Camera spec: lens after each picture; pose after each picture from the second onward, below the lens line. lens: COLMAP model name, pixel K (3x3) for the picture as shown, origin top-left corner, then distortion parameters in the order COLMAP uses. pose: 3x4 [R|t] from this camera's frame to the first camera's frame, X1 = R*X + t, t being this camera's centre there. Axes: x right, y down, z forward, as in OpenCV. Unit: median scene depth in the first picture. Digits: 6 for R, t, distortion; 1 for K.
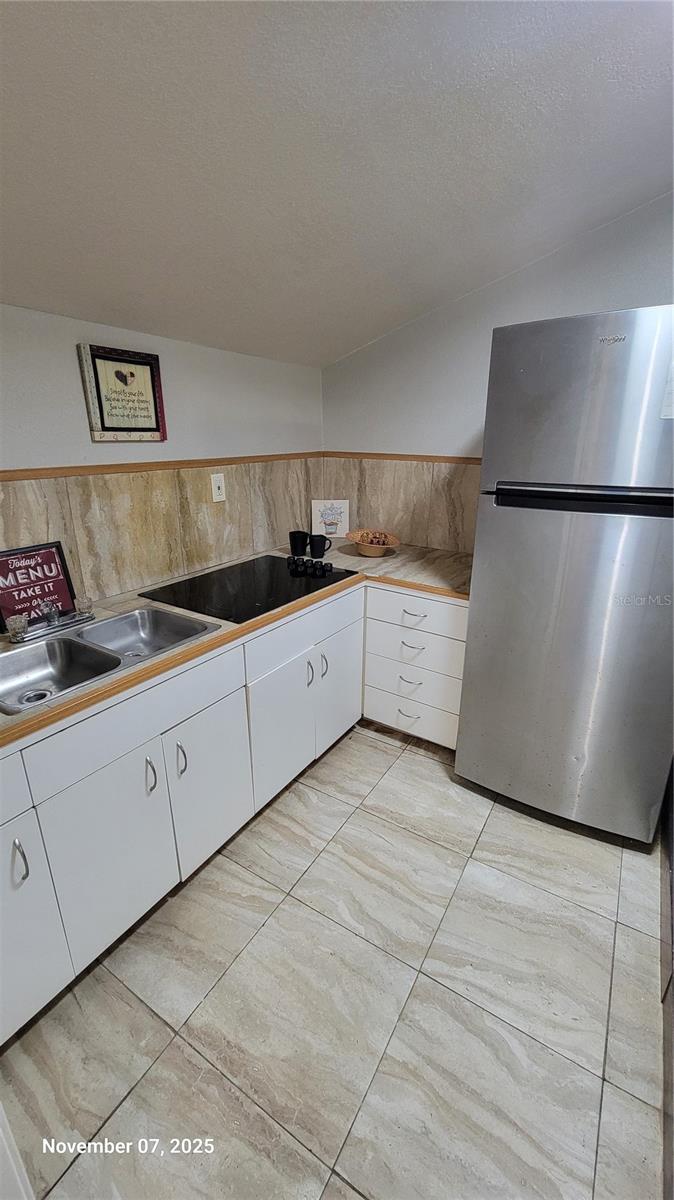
lens RADIAL K [[489.3, 0, 330.6], [0, 489.3, 596.7], [0, 0, 1]] dist [-0.002816, 0.000435]
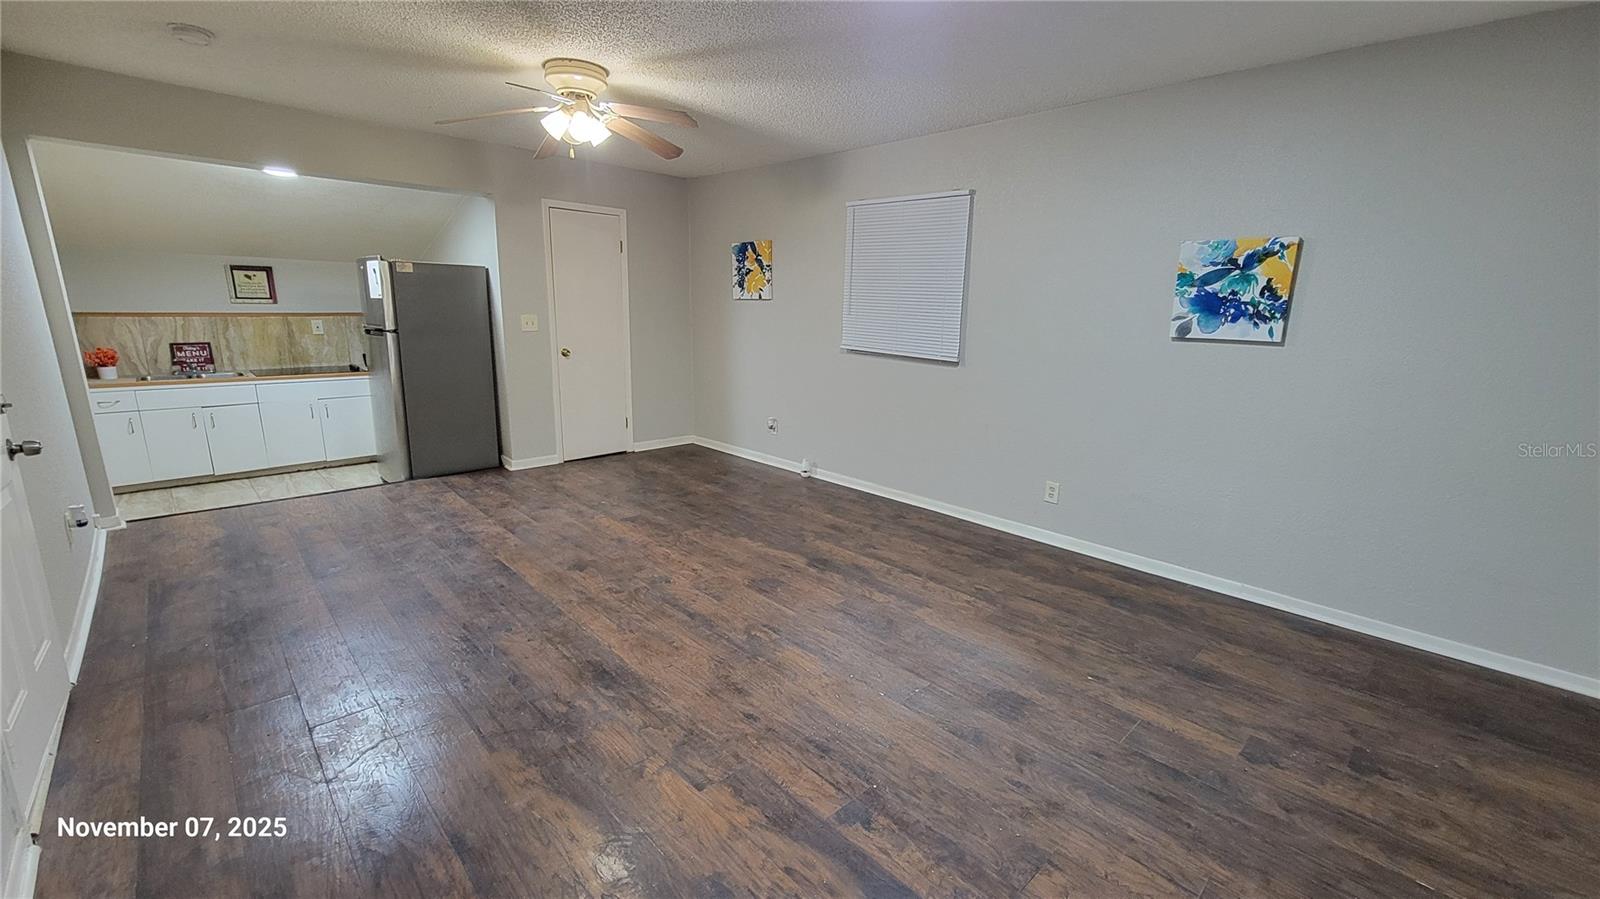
lens RADIAL K [[652.4, 0, 791.5], [0, 652.4, 452.8], [0, 0, 1]] dist [-0.002816, 0.000435]
pose [[0.972911, 0.072376, -0.219557, 2.690826], [-0.092882, 0.992081, -0.084548, 0.391144], [0.211699, 0.102651, 0.971929, -1.324247]]
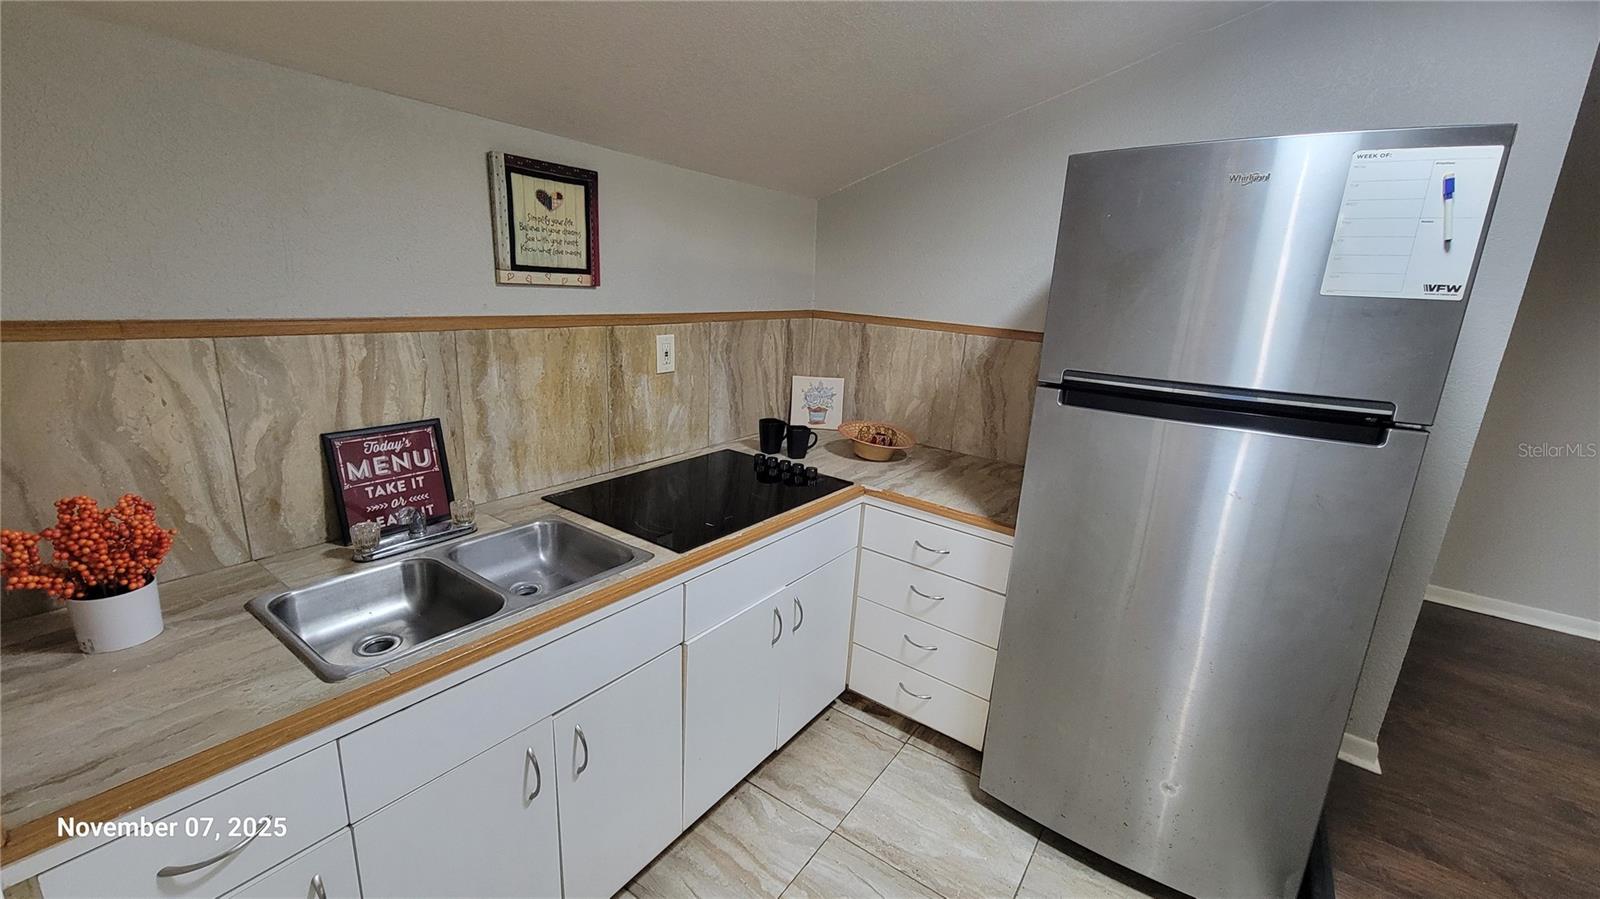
lens RADIAL K [[652.4, 0, 784.5], [0, 652.4, 453.1], [0, 0, 1]] dist [-0.002816, 0.000435]
pose [[0.997441, 0.060490, -0.038124, -0.010980], [-0.062843, 0.995975, -0.063909, -0.030495], [0.034104, 0.066141, 0.997227, 0.064955]]
